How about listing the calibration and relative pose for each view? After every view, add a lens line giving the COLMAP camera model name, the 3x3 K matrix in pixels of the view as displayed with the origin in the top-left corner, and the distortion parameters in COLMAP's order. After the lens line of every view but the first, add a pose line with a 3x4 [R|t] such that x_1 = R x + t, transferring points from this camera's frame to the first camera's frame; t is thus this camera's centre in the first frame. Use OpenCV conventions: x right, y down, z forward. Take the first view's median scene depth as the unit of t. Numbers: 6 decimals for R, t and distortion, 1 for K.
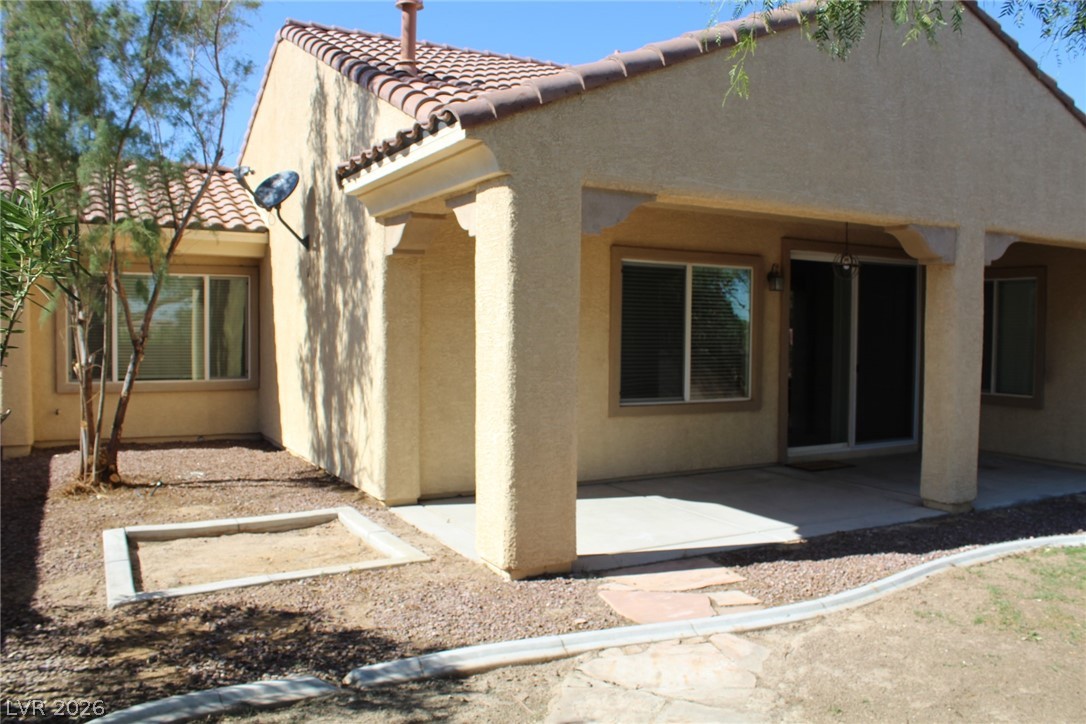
lens RADIAL K [[893.4, 0, 555.4], [0, 893.4, 365.4], [0, 0, 1]] dist [-0.167334, 0.142863]
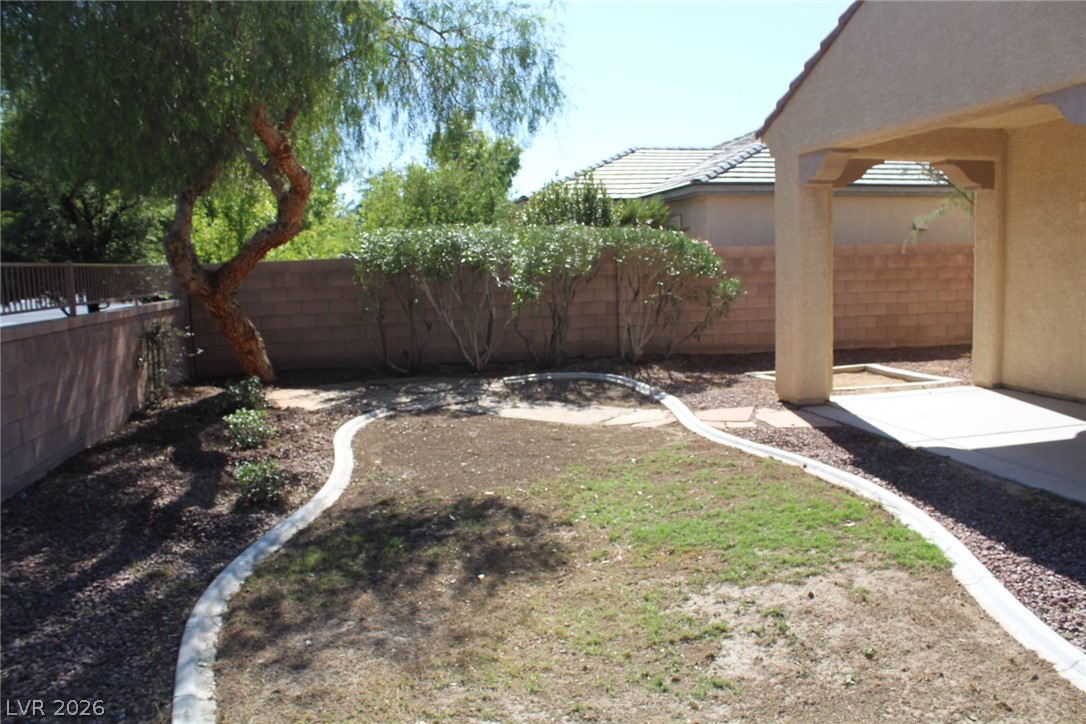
lens RADIAL K [[893.4, 0, 555.4], [0, 893.4, 365.4], [0, 0, 1]] dist [-0.167334, 0.142863]
pose [[-0.308403, 0.108475, -0.945051, 1.520406], [-0.020181, 0.992507, 0.120508, -0.012933], [0.951042, 0.056237, -0.303903, 1.005734]]
